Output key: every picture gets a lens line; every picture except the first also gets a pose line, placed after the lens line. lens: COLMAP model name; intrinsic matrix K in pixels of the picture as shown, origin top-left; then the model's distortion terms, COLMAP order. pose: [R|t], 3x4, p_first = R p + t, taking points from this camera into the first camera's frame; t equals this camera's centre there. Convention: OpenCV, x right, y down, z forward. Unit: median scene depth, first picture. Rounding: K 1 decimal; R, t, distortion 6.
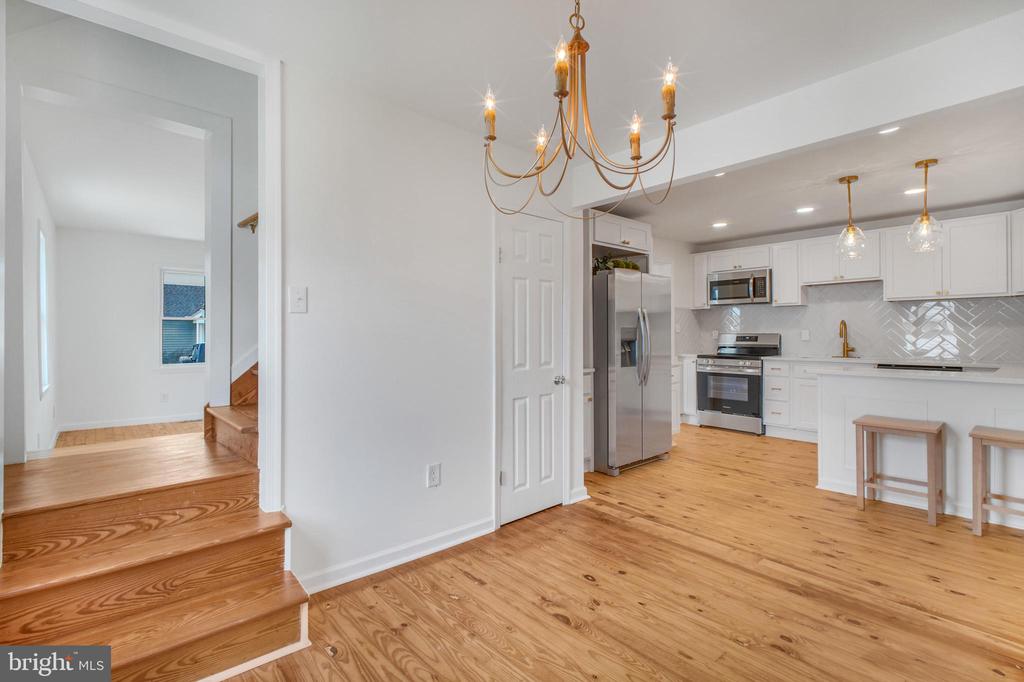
lens RADIAL K [[476.7, 0, 499.6], [0, 476.7, 330.0], [0, 0, 1]] dist [0.012903, -0.009212]
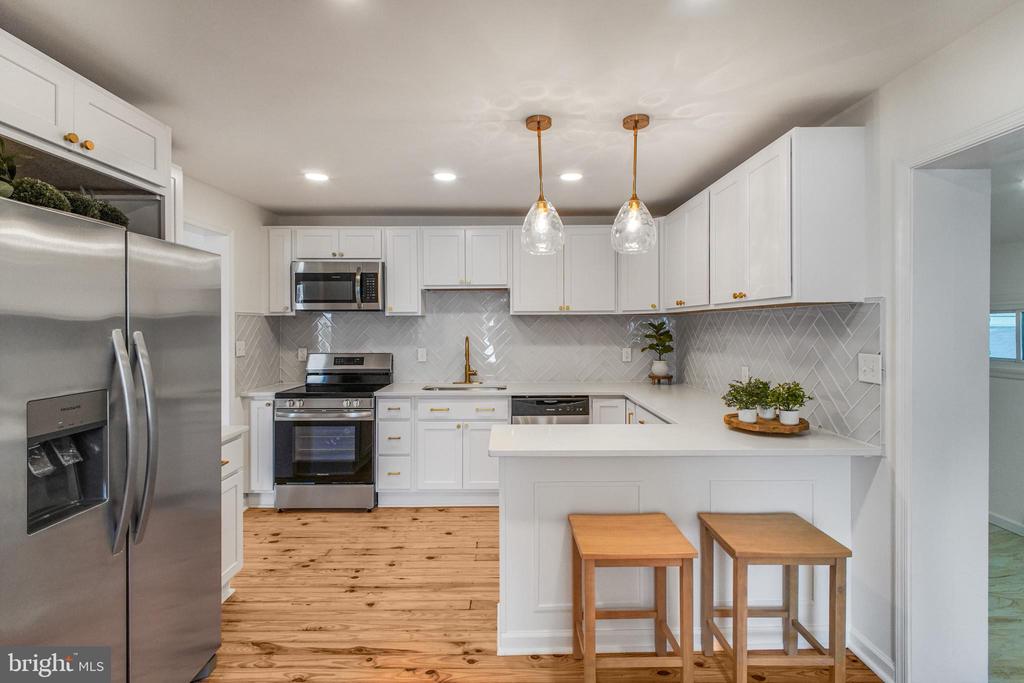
lens RADIAL K [[477.4, 0, 509.5], [0, 477.4, 325.2], [0, 0, 1]] dist [0.000875, -0.000761]
pose [[0.649587, 0.000833, 0.760287, 0.245640], [-0.003779, 0.999991, 0.002133, -0.059424], [-0.760278, -0.004259, 0.649584, 0.635842]]
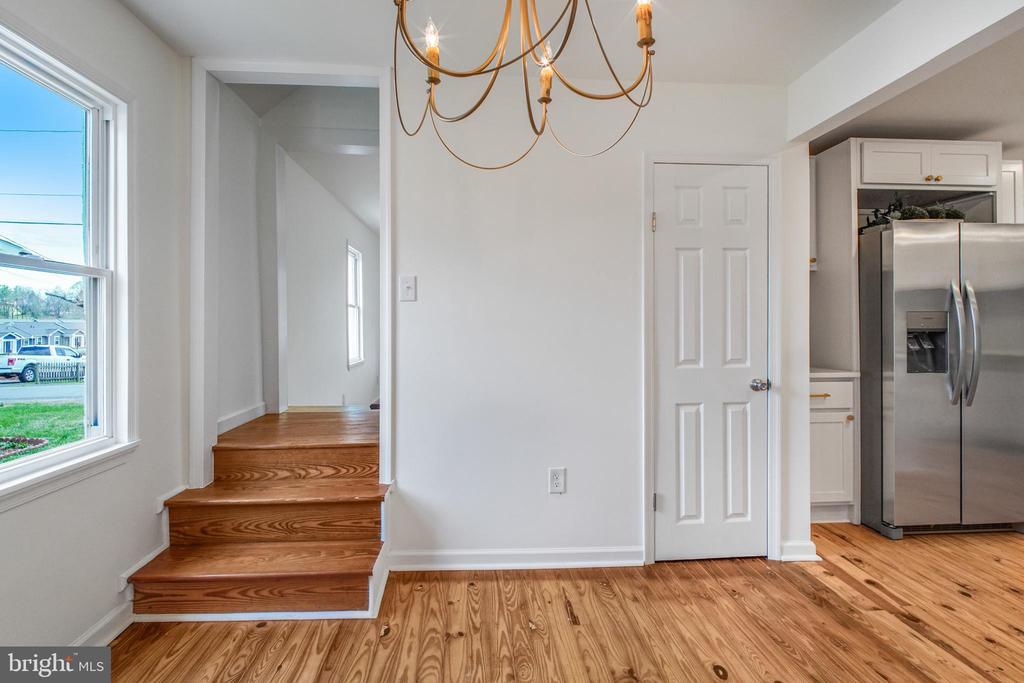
lens RADIAL K [[483.2, 0, 499.4], [0, 483.2, 320.4], [0, 0, 1]] dist [0.003949, -0.005028]
pose [[0.797674, -0.003809, -0.603077, 0.230050], [0.004472, 0.999990, -0.000402, 0.005281], [0.603073, -0.002376, 0.797683, 0.161255]]
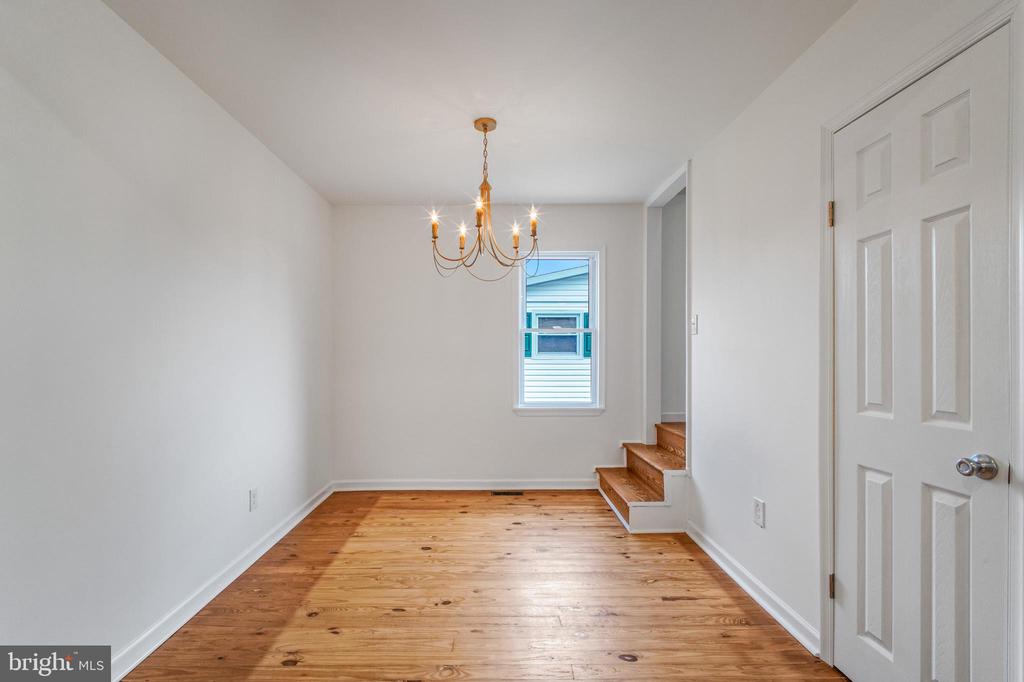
lens RADIAL K [[468.5, 0, 499.1], [0, 468.5, 360.7], [0, 0, 1]] dist [0.001502, -0.000439]
pose [[-0.644416, 0.011530, -0.764588, 0.585307], [0.007665, 0.999933, 0.008619, 0.014264], [0.764637, -0.000306, -0.644461, 0.859202]]
